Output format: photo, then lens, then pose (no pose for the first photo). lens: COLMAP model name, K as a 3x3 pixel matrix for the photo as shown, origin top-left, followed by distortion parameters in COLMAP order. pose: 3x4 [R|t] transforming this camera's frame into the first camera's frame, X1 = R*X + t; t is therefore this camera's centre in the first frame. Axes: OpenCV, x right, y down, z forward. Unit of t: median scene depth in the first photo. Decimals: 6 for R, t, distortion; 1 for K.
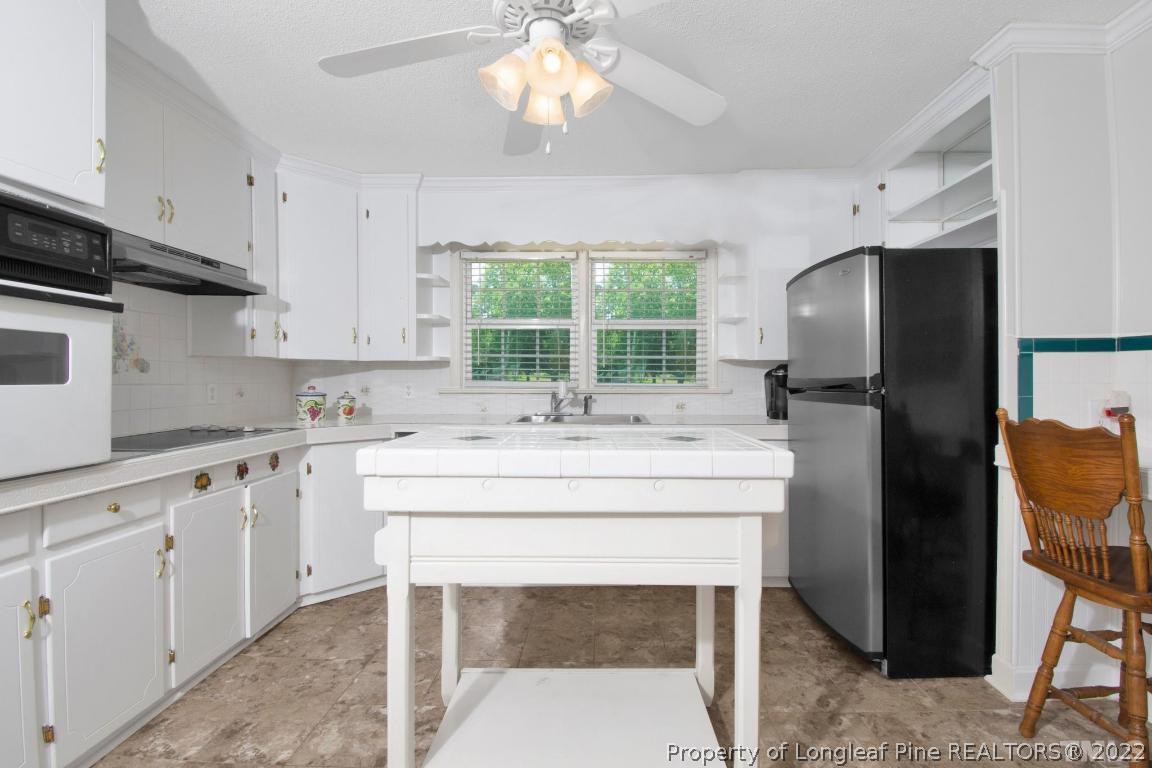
lens RADIAL K [[540.2, 0, 585.8], [0, 540.2, 375.1], [0, 0, 1]] dist [0.017322, -0.026206]
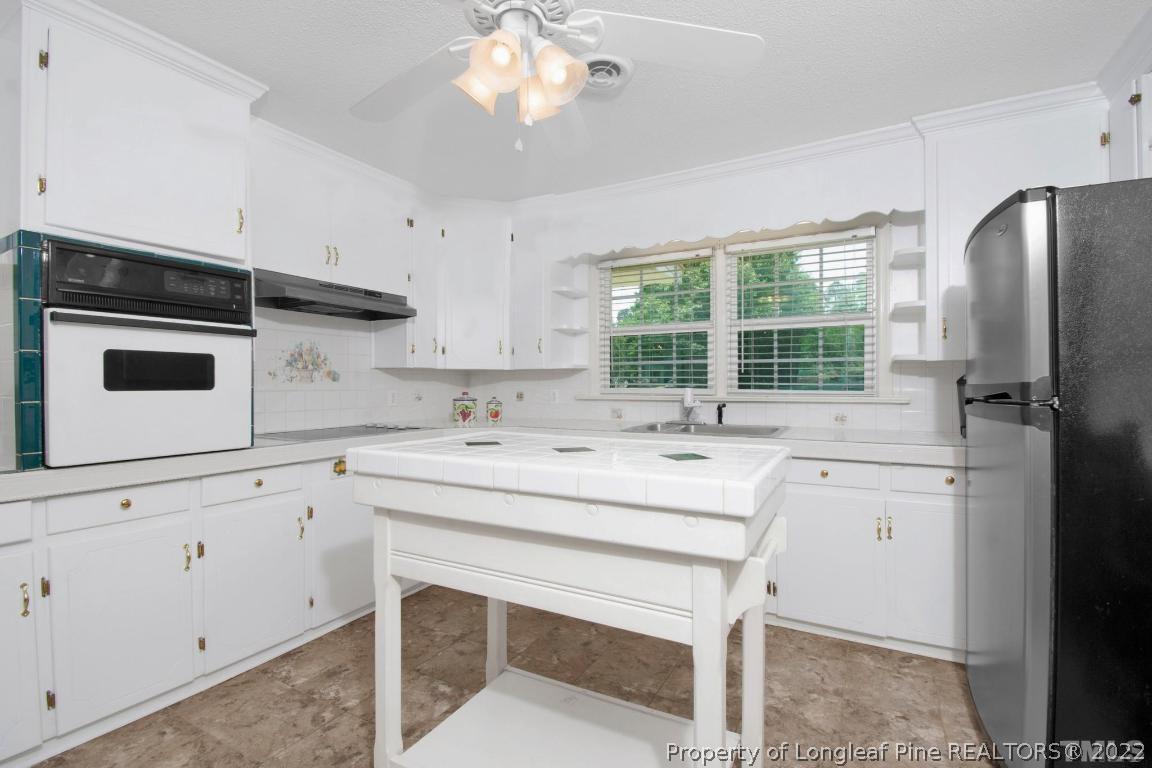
lens RADIAL K [[525.9, 0, 564.8], [0, 525.9, 384.1], [0, 0, 1]] dist [0.021662, -0.021697]
pose [[0.882910, -0.002405, -0.469535, 0.250043], [0.004284, 0.999987, 0.002933, 0.000279], [0.469522, -0.004601, 0.882909, 0.118789]]
